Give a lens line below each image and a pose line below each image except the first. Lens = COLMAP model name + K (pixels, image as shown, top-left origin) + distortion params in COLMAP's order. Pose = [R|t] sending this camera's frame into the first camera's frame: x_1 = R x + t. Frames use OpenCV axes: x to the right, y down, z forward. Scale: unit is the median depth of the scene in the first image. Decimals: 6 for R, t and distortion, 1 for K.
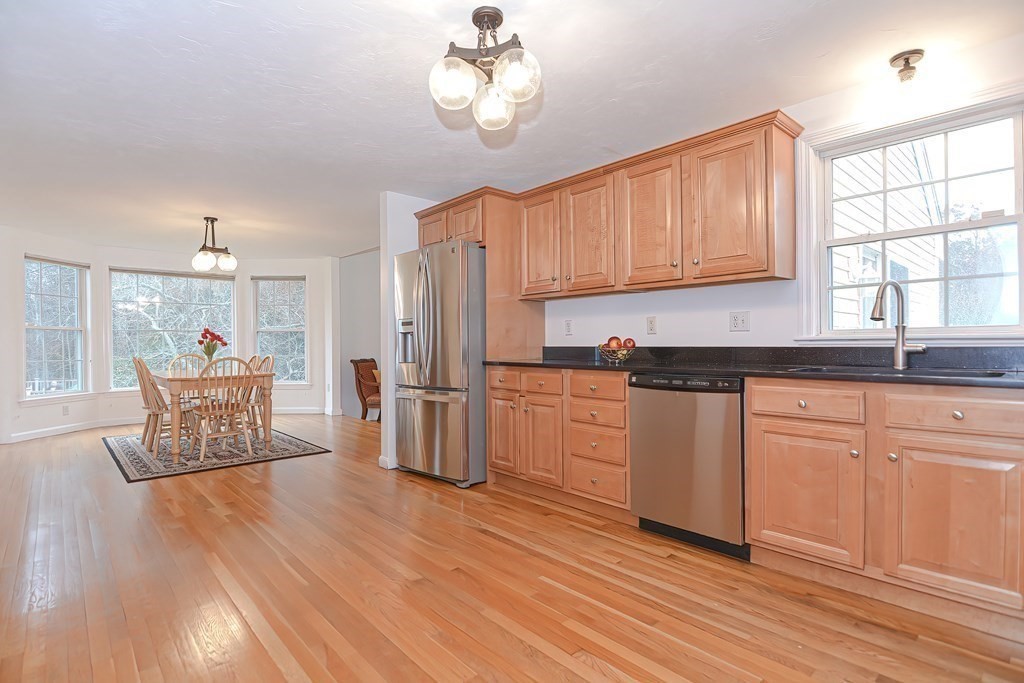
lens RADIAL K [[496.9, 0, 505.9], [0, 496.9, 347.1], [0, 0, 1]] dist [0.000689, -0.013782]
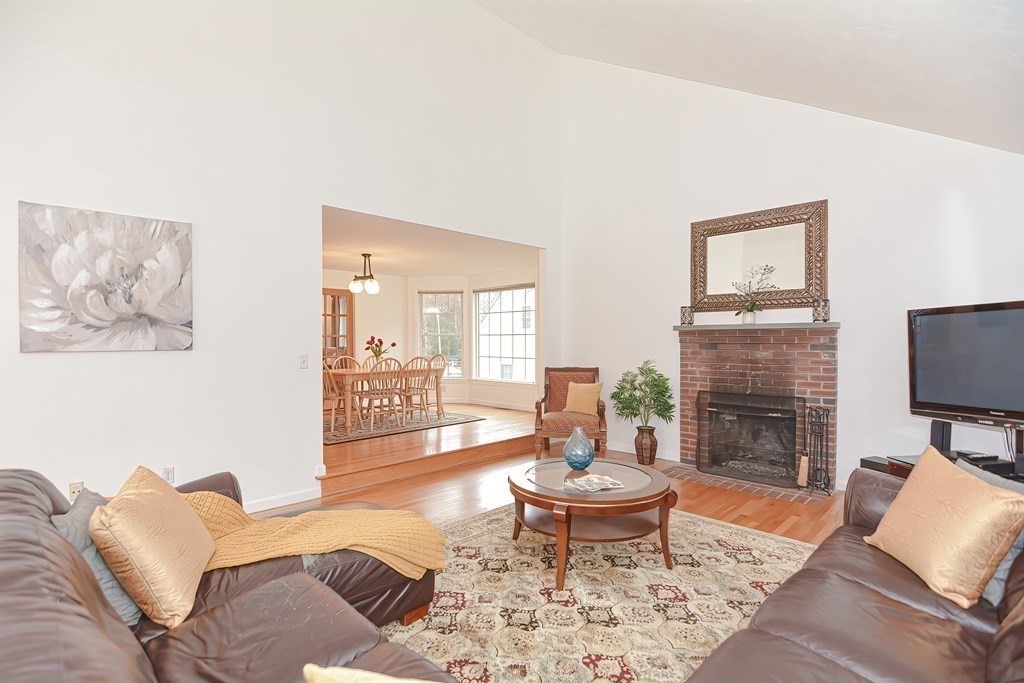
lens RADIAL K [[496.9, 0, 505.9], [0, 496.9, 347.1], [0, 0, 1]] dist [0.000689, -0.013782]
pose [[0.037516, 0.022805, -0.999036, 1.040668], [-0.006229, 0.999725, 0.022587, -0.056876], [0.999277, 0.005375, 0.037648, 1.803961]]
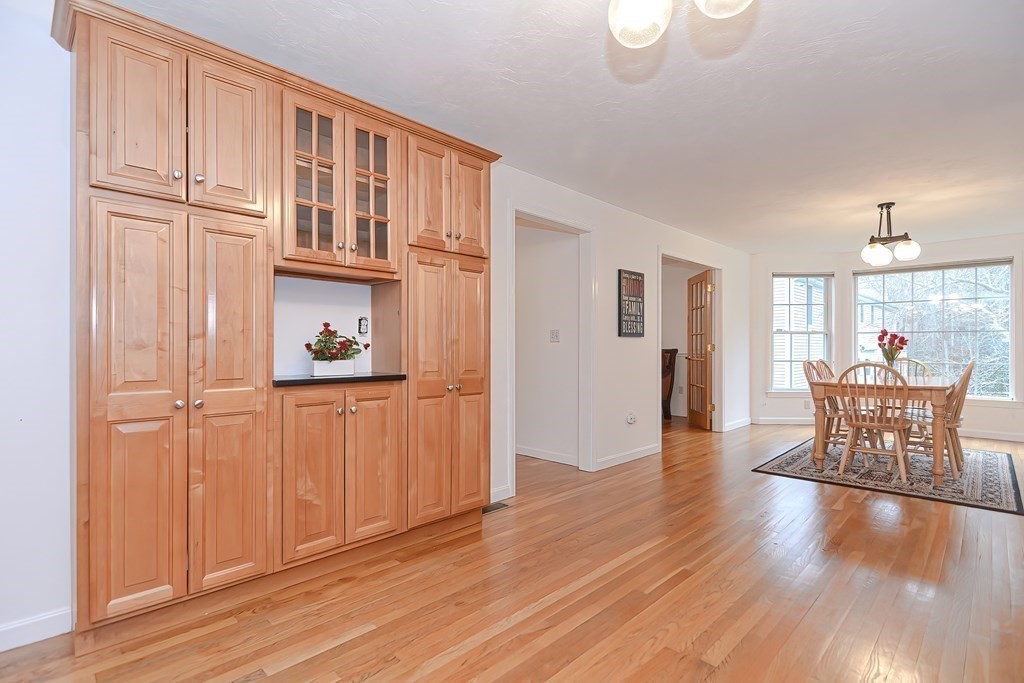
lens RADIAL K [[496.9, 0, 505.9], [0, 496.9, 347.1], [0, 0, 1]] dist [0.000689, -0.013782]
pose [[0.043495, 0.005633, -0.999038, 0.340552], [-0.008104, 0.999953, 0.005285, -0.008304], [0.999021, 0.007867, 0.043539, 0.394595]]
